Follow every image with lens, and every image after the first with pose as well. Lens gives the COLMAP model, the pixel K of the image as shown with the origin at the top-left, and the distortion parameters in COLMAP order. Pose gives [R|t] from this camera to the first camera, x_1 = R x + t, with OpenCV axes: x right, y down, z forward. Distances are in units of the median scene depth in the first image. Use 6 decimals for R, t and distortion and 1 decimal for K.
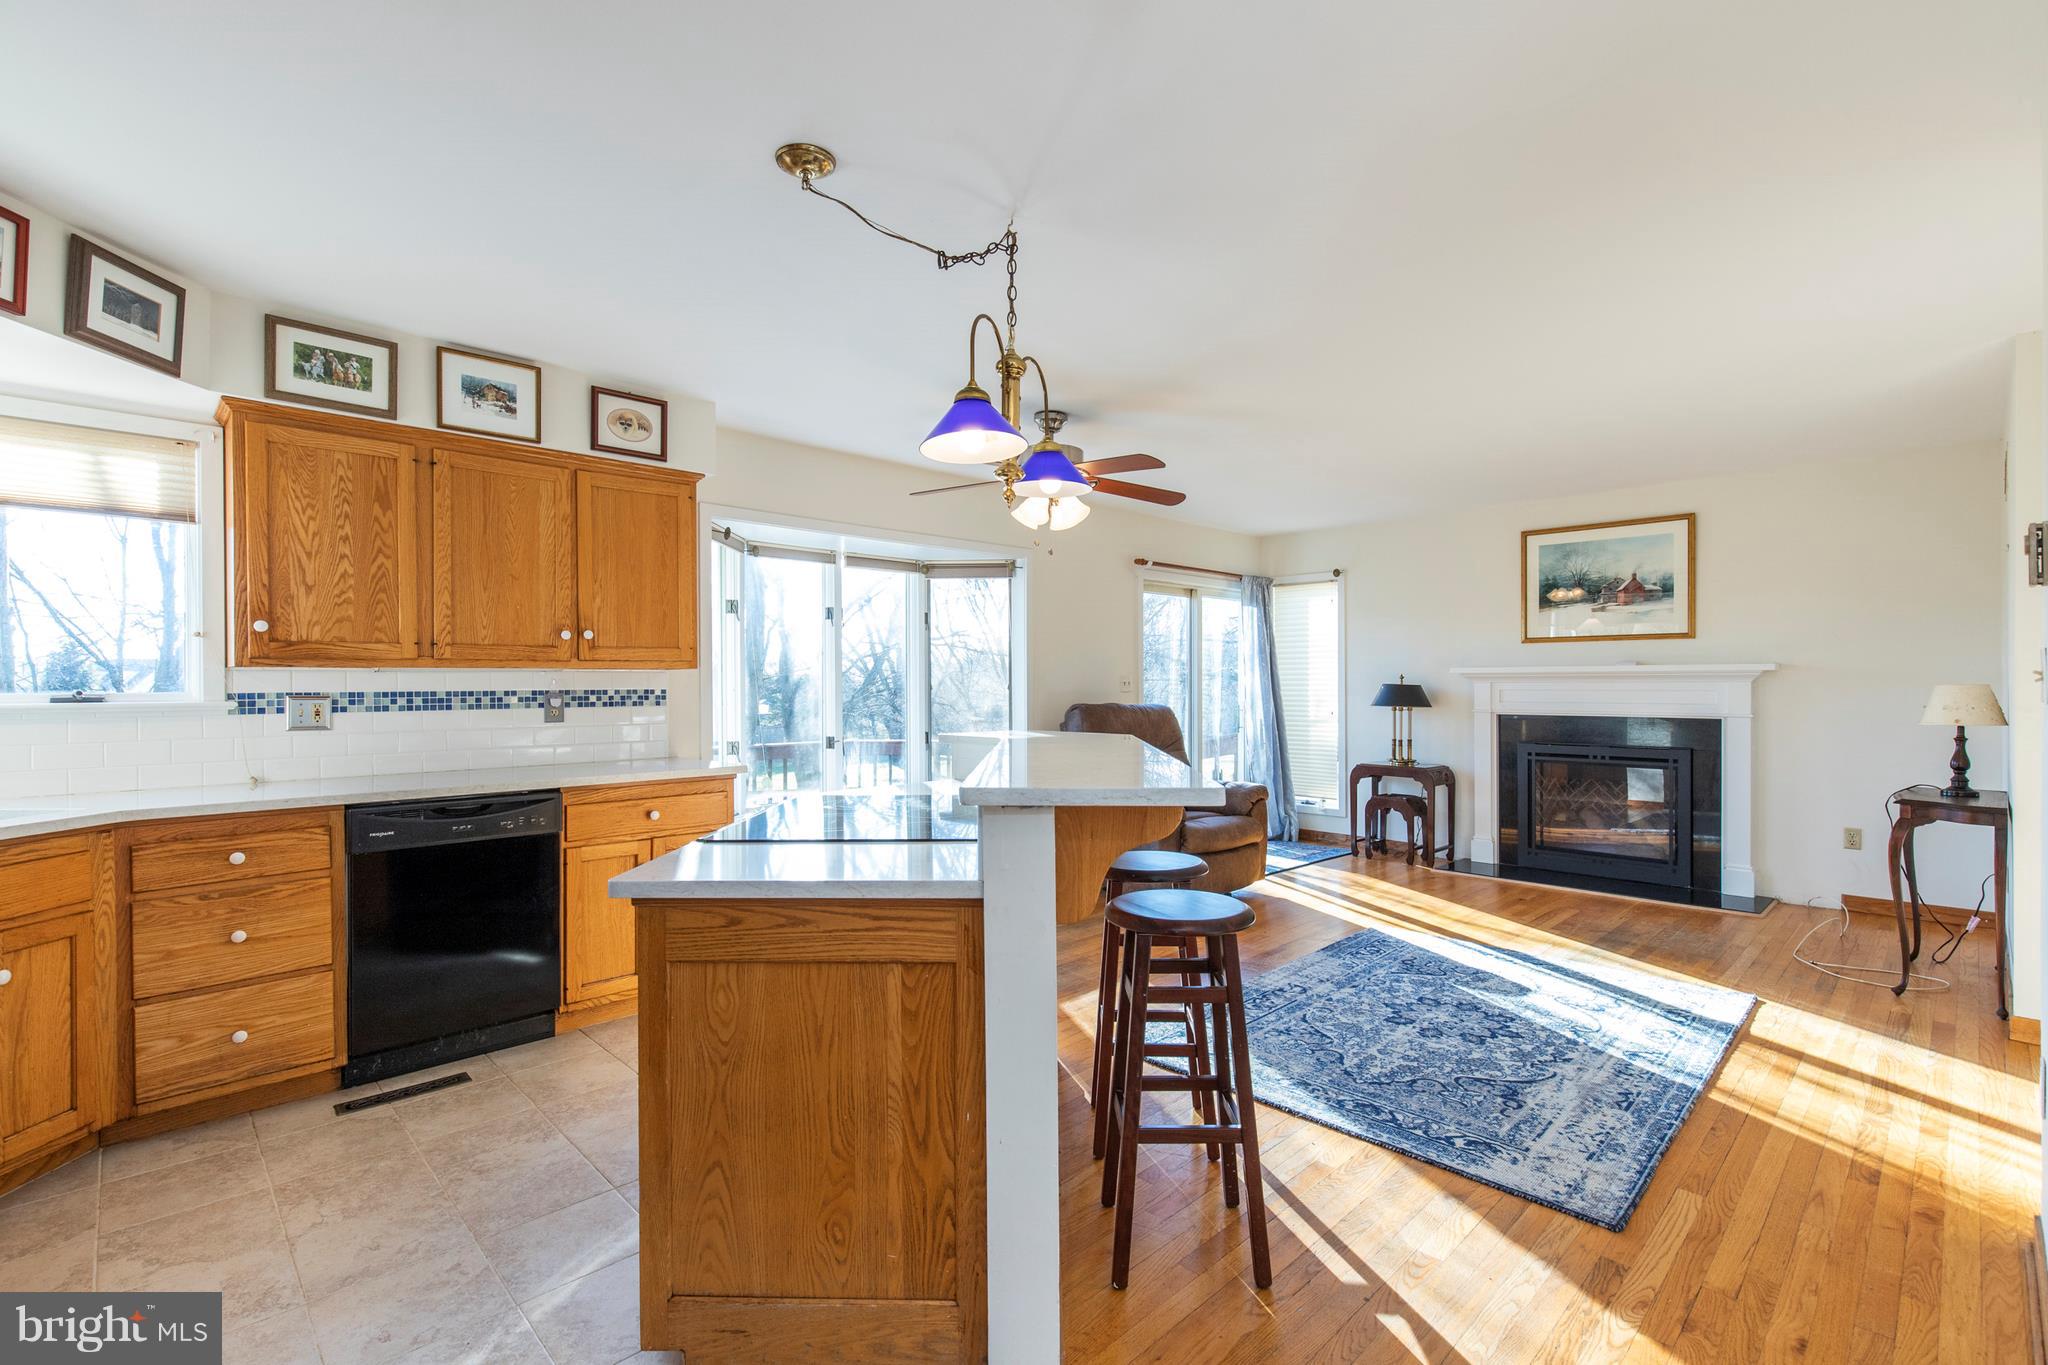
lens RADIAL K [[912.4, 0, 1012.6], [0, 912.4, 685.5], [0, 0, 1]] dist [0.006303, -0.000673]
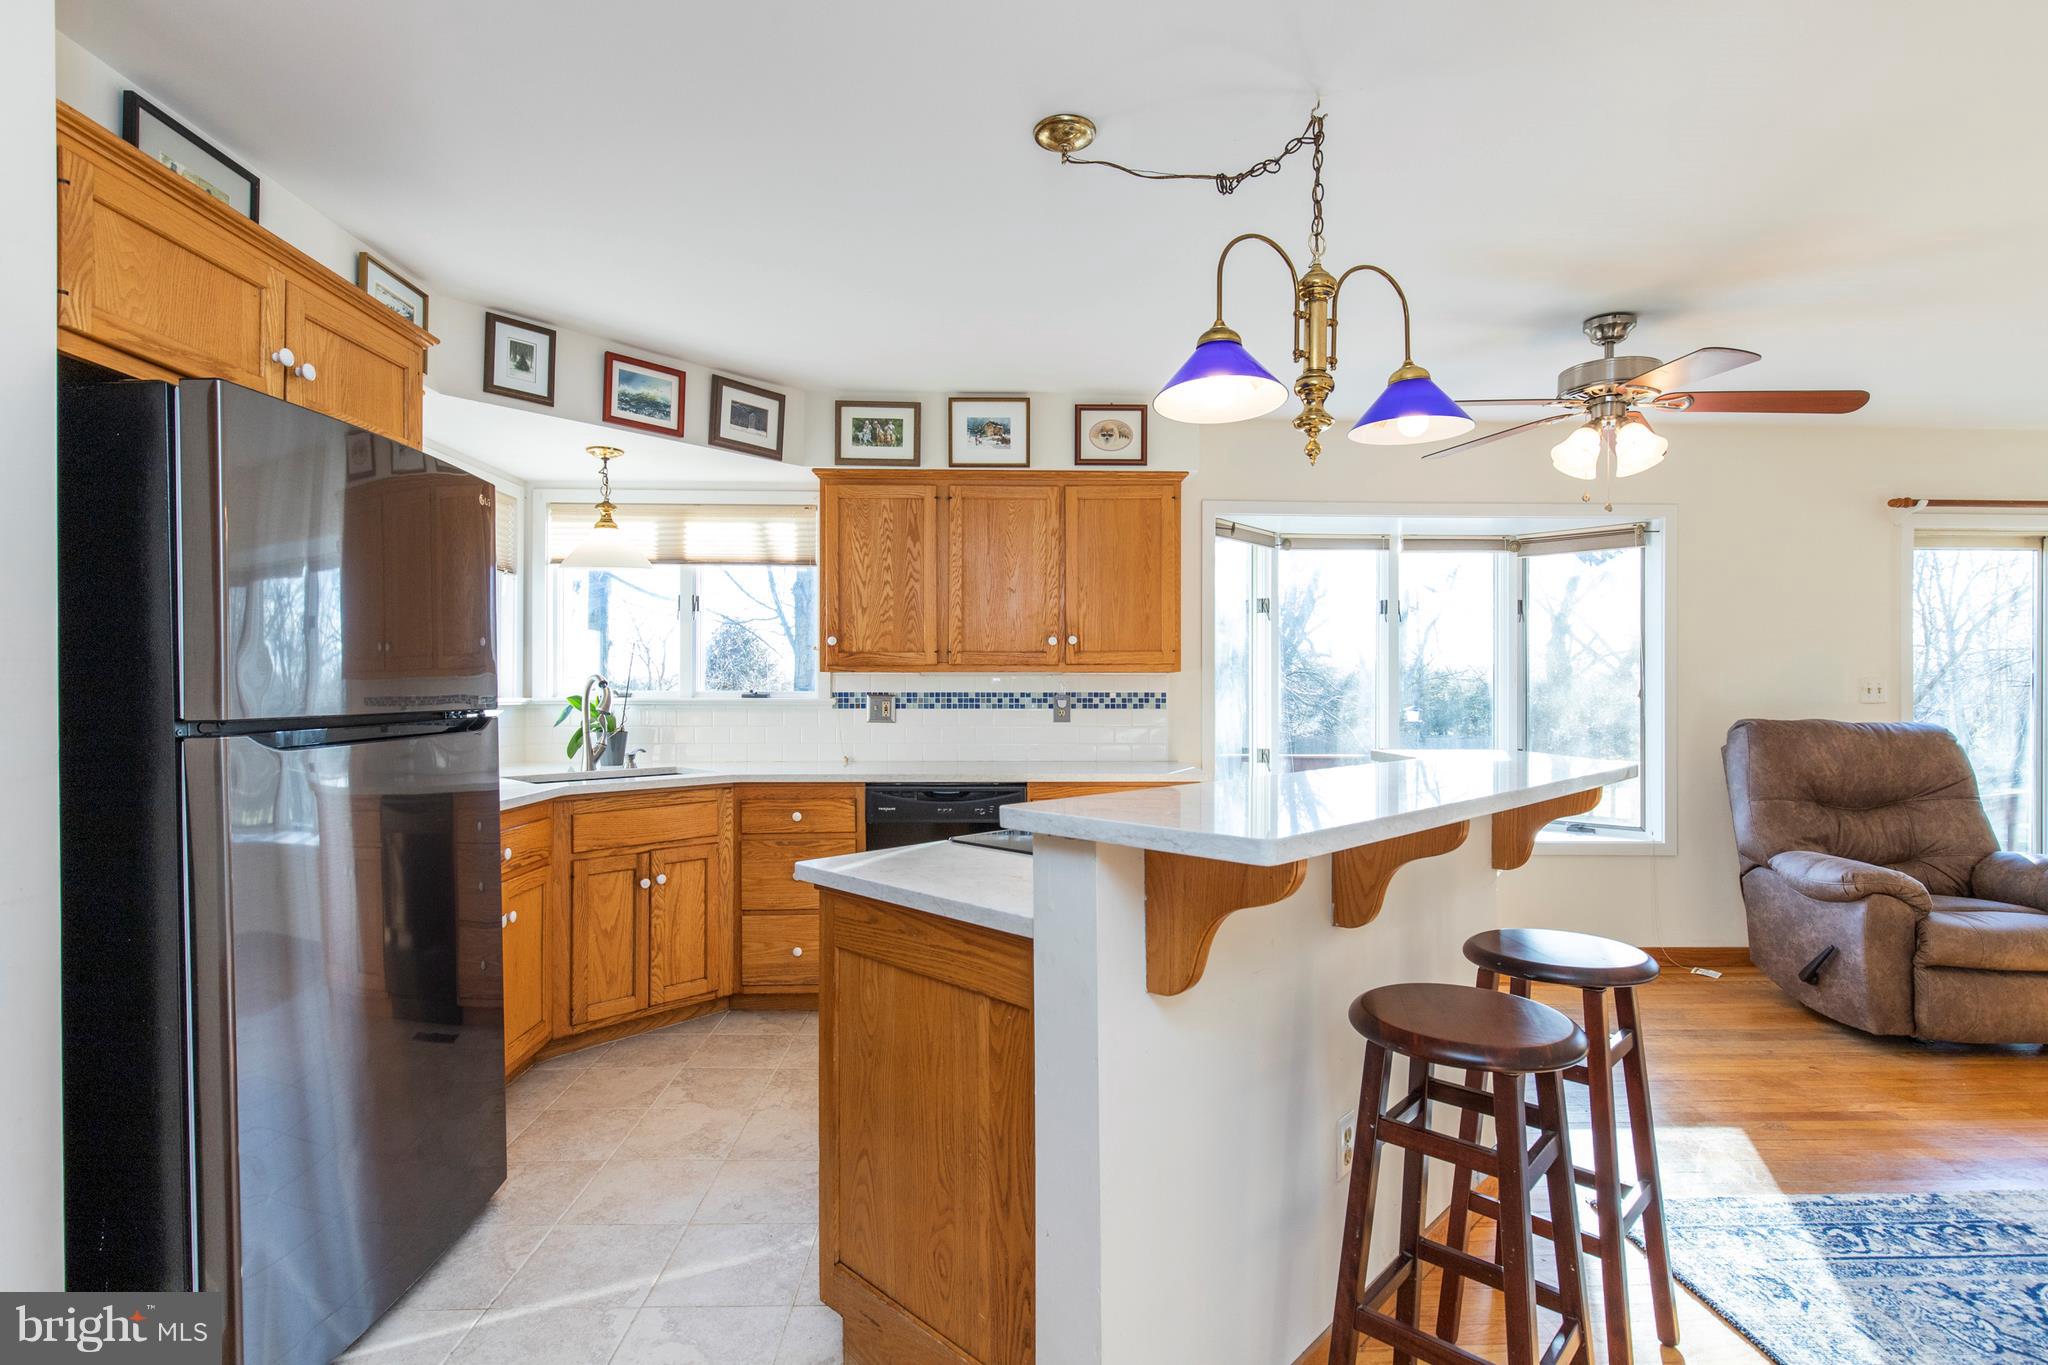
lens RADIAL K [[955.4, 0, 1028.6], [0, 955.4, 686.8], [0, 0, 1]] dist [0.000534, -0.000471]
pose [[0.742993, 0.004799, -0.669282, 0.241265], [-0.006691, 0.999978, -0.000258, -0.000995], [0.669266, 0.004670, 0.743008, 0.144758]]
